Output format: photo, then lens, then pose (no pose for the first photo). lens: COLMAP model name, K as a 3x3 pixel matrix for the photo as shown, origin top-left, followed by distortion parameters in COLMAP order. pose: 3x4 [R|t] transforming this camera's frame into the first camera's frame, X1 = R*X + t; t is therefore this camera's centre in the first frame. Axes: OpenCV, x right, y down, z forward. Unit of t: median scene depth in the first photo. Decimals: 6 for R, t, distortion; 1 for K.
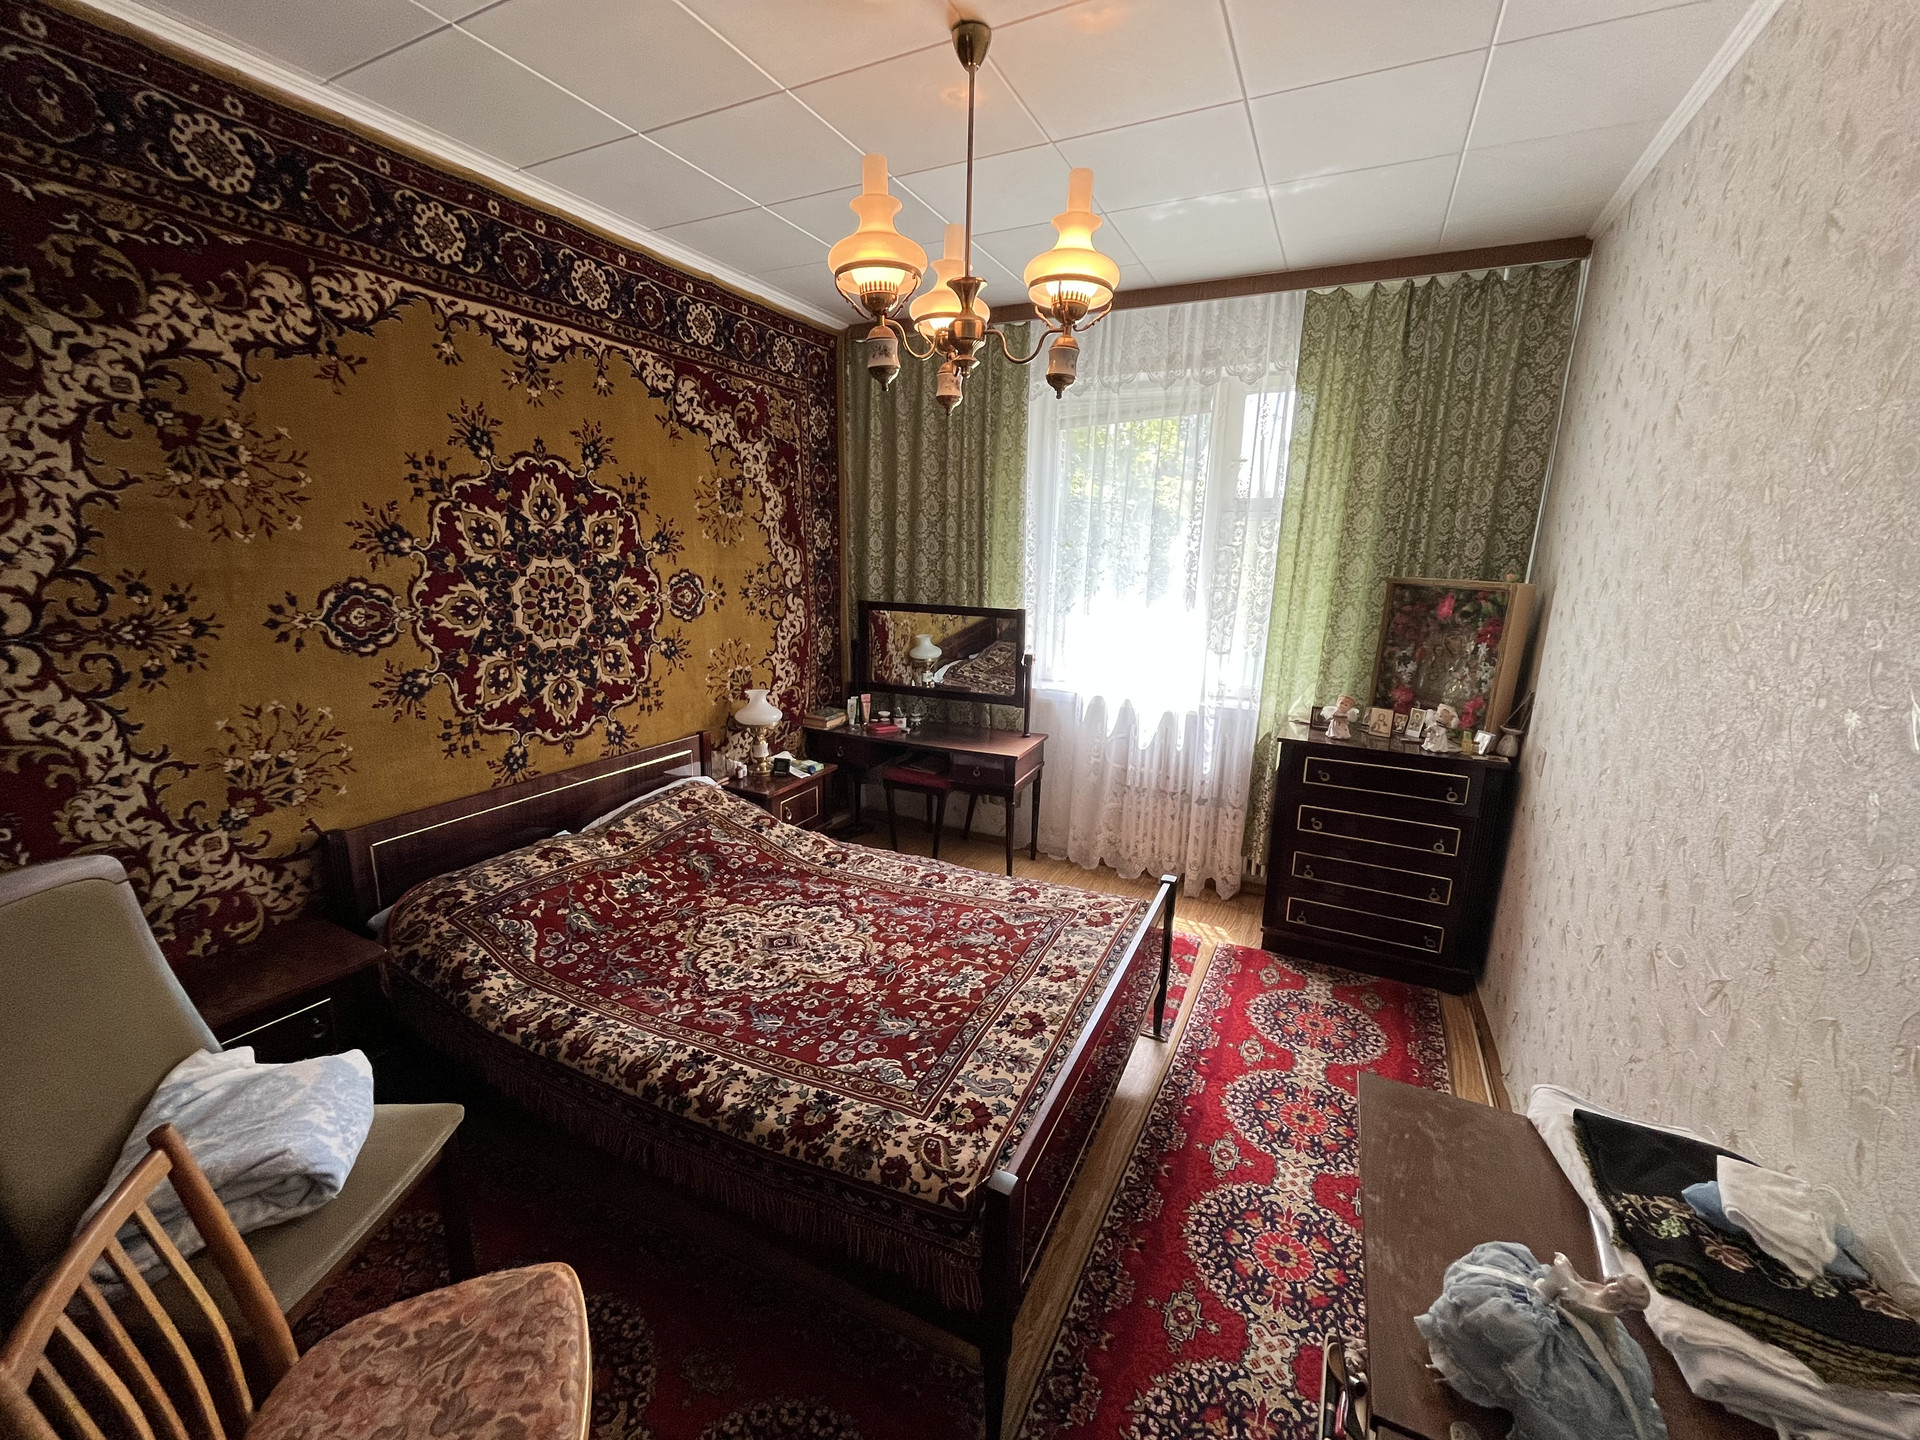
lens RADIAL K [[774.0, 0, 954.8], [0, 774.0, 722.6], [0, 0, 1]] dist [-0.000735, 0.000602]
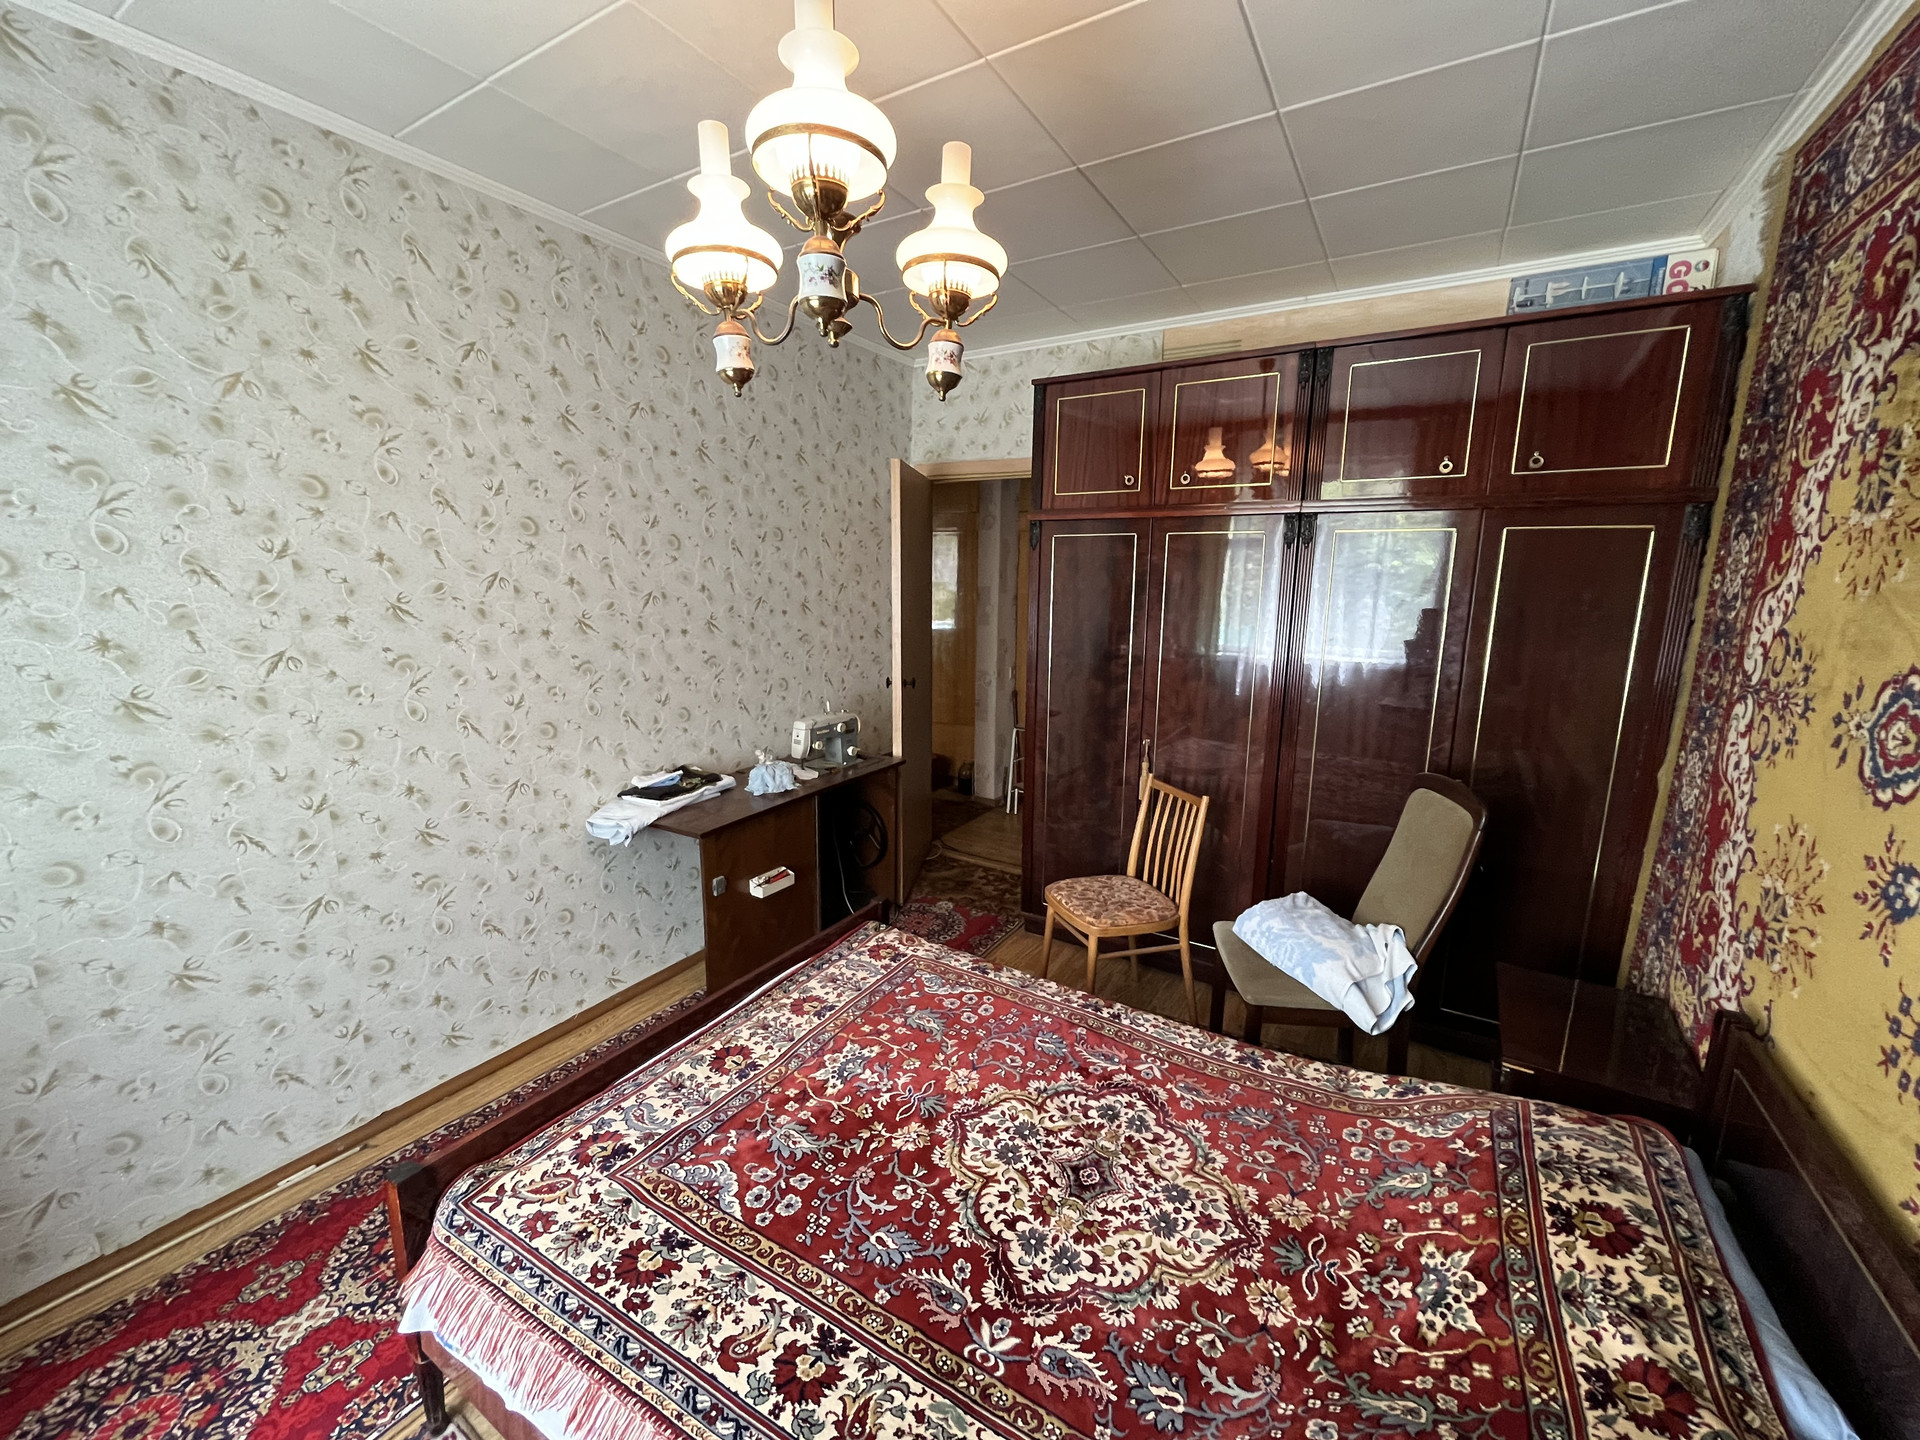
lens RADIAL K [[774.0, 0, 963.9], [0, 774.0, 722.5], [0, 0, 1]] dist [-0.000735, 0.000602]
pose [[-0.996736, -0.045623, 0.066596, -0.178855], [-0.015289, 0.916737, 0.399198, -0.409782], [-0.079264, 0.396877, -0.914443, 1.795249]]
